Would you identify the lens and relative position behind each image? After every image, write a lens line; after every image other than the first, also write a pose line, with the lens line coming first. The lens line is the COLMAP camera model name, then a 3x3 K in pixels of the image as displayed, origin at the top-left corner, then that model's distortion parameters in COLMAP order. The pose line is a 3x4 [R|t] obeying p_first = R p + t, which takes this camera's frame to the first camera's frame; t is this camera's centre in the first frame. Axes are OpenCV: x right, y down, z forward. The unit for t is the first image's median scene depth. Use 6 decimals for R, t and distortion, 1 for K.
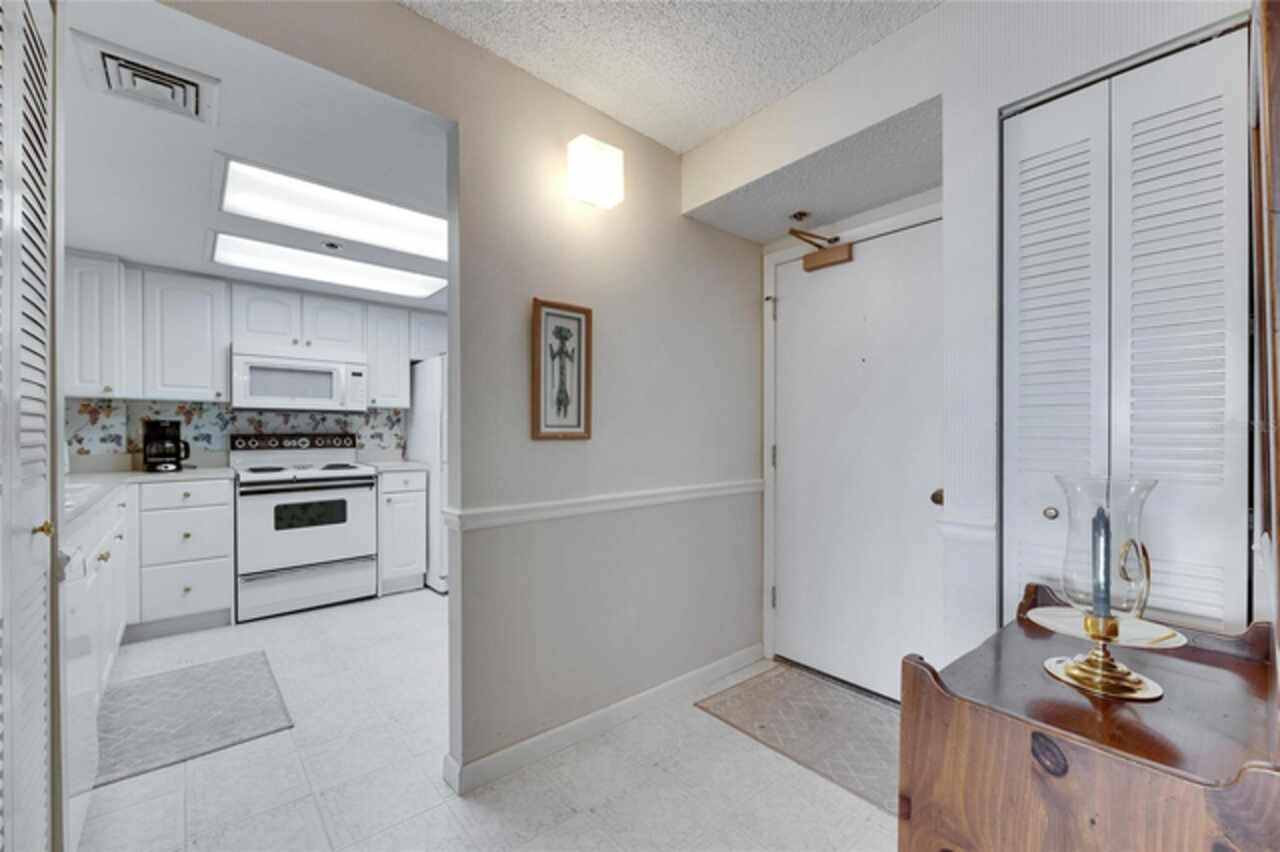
lens RADIAL K [[524.6, 0, 653.5], [0, 524.6, 432.6], [0, 0, 1]] dist [0.020787, -0.001421]
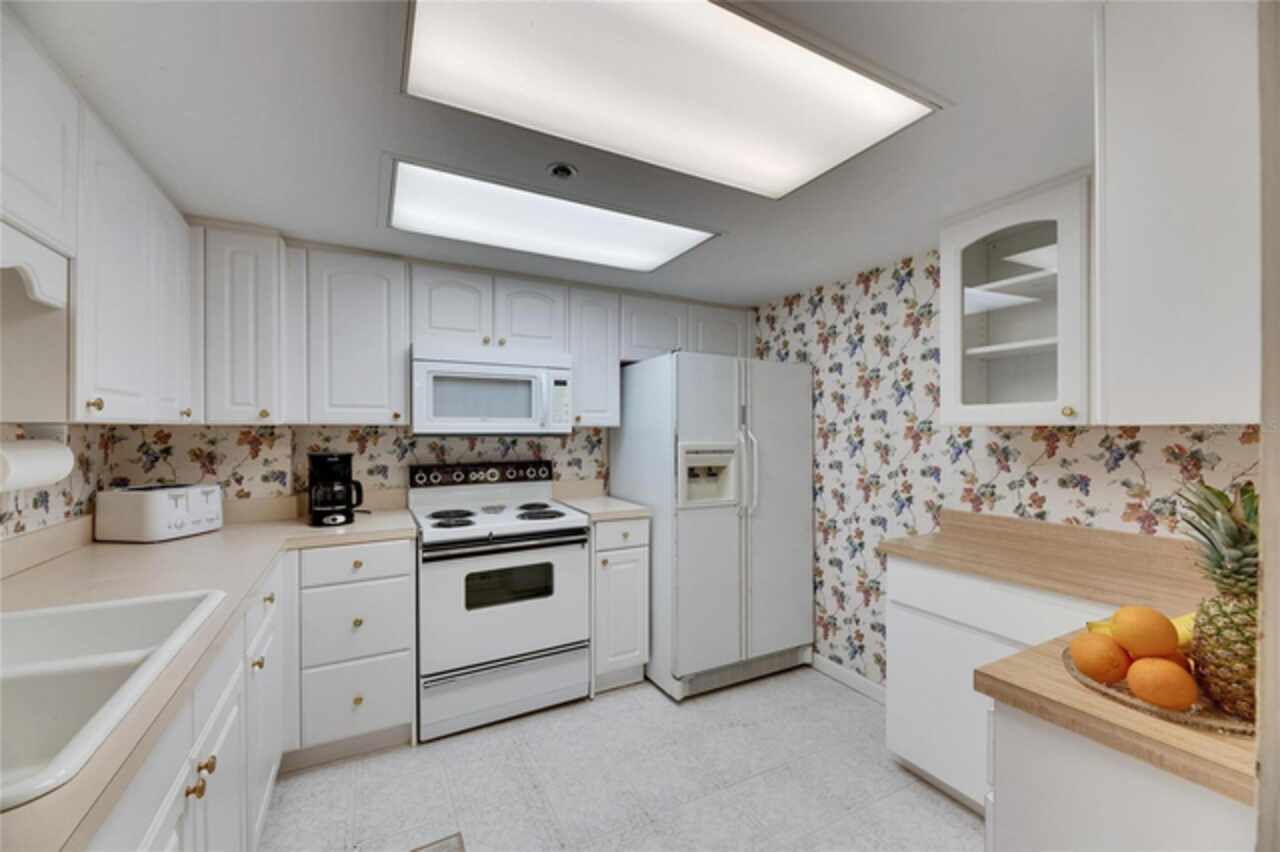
lens RADIAL K [[524.6, 0, 664.6], [0, 524.6, 430.2], [0, 0, 1]] dist [0.020787, -0.001421]
pose [[0.978056, -0.000493, -0.208341, -0.300186], [0.000918, 0.999998, 0.001944, -0.052016], [0.208340, -0.002092, 0.978054, 0.360408]]
